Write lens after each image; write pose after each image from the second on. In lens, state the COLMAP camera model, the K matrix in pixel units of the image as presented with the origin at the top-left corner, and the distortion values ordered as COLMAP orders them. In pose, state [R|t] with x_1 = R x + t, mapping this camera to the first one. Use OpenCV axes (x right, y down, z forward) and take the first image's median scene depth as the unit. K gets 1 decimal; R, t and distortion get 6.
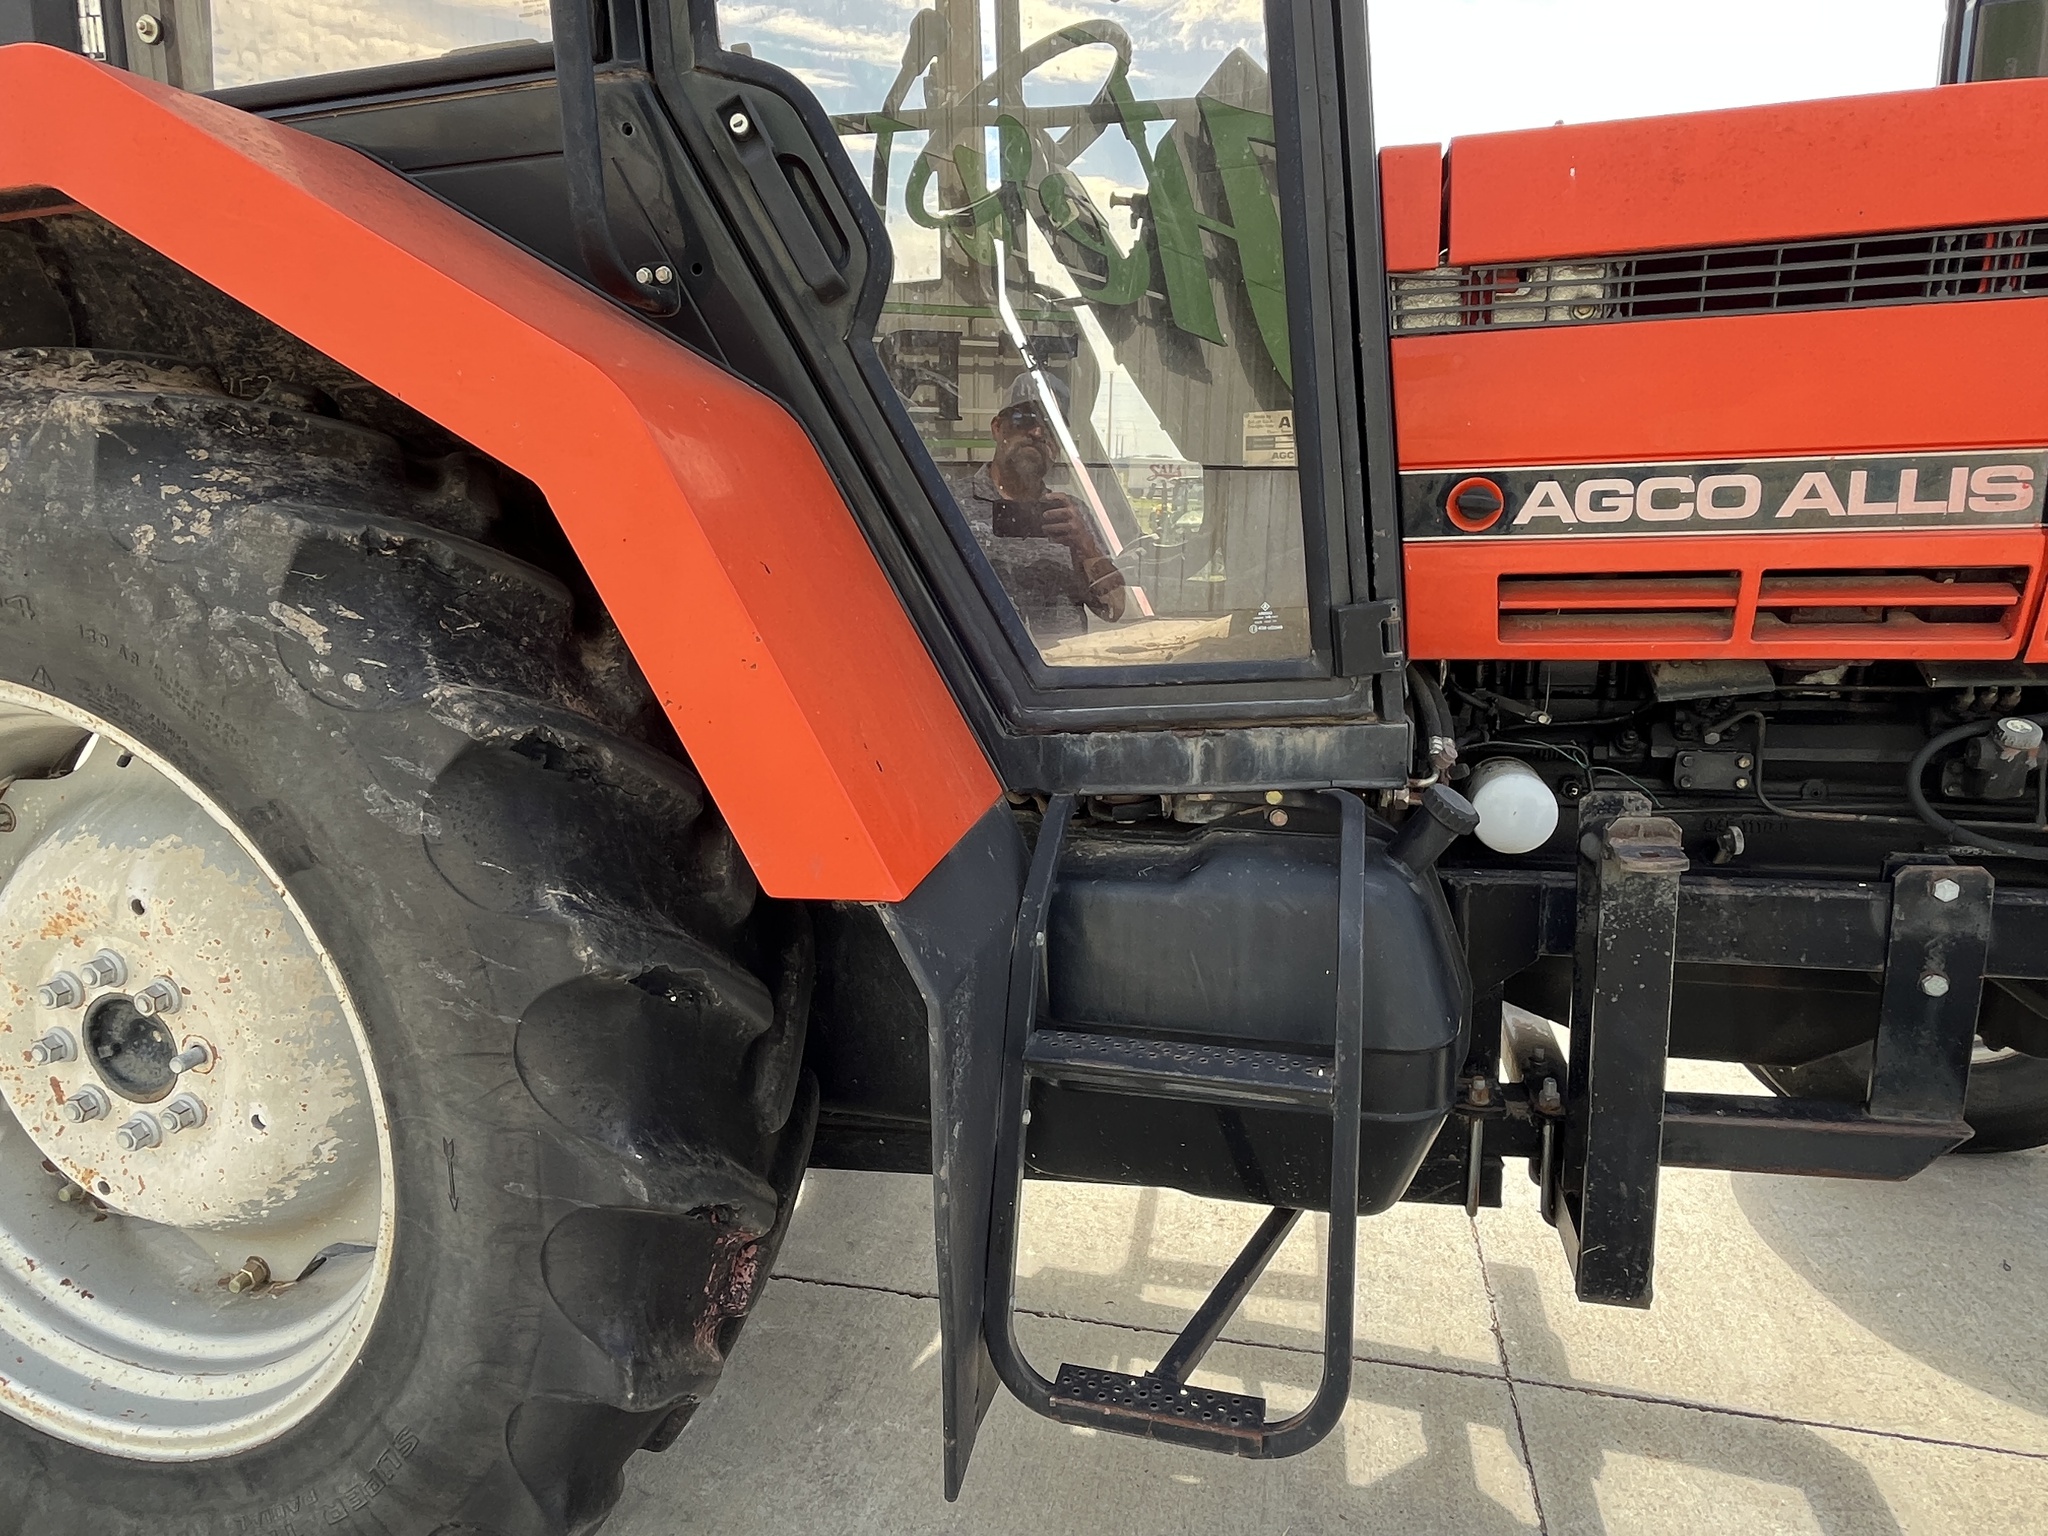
lens RADIAL K [[1190.2, 0, 1001.1], [0, 1190.2, 772.8], [0, 0, 1]] dist [-0.001056, 0.000168]
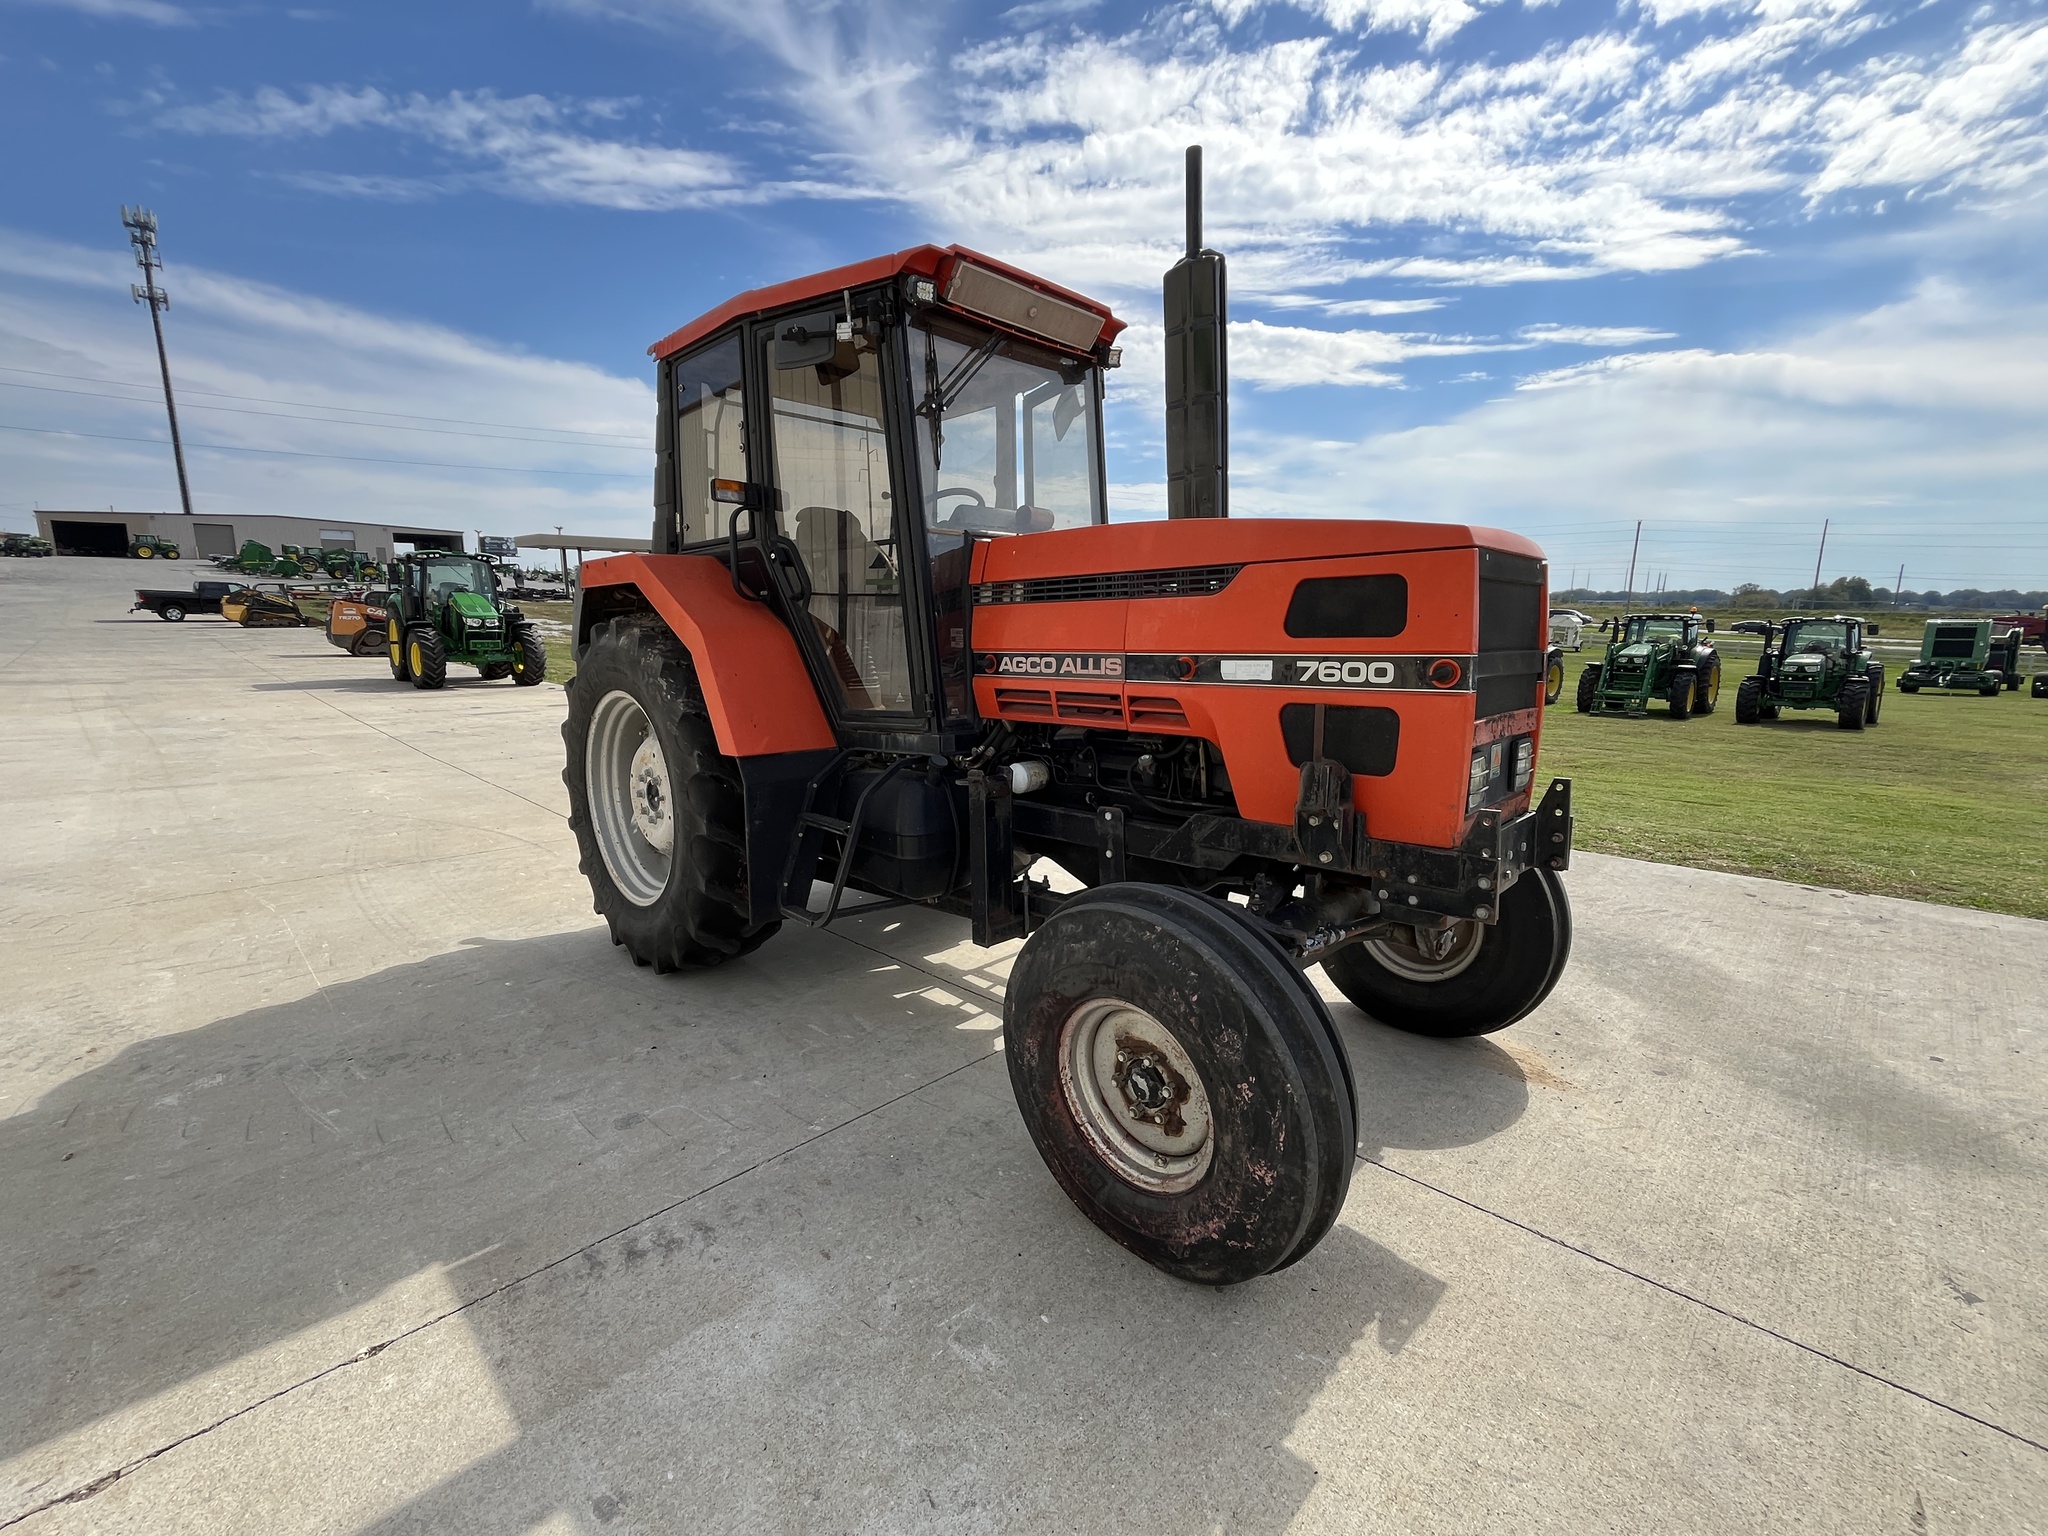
lens RADIAL K [[874.7, 0, 1017.4], [0, 874.7, 770.8], [0, 0, 1]] dist [-0.002769, -0.000451]
pose [[0.859126, 0.101641, -0.501569, 1.618040], [-0.129165, 0.991415, -0.020338, 0.066550], [0.495196, 0.082258, 0.864879, -0.802181]]
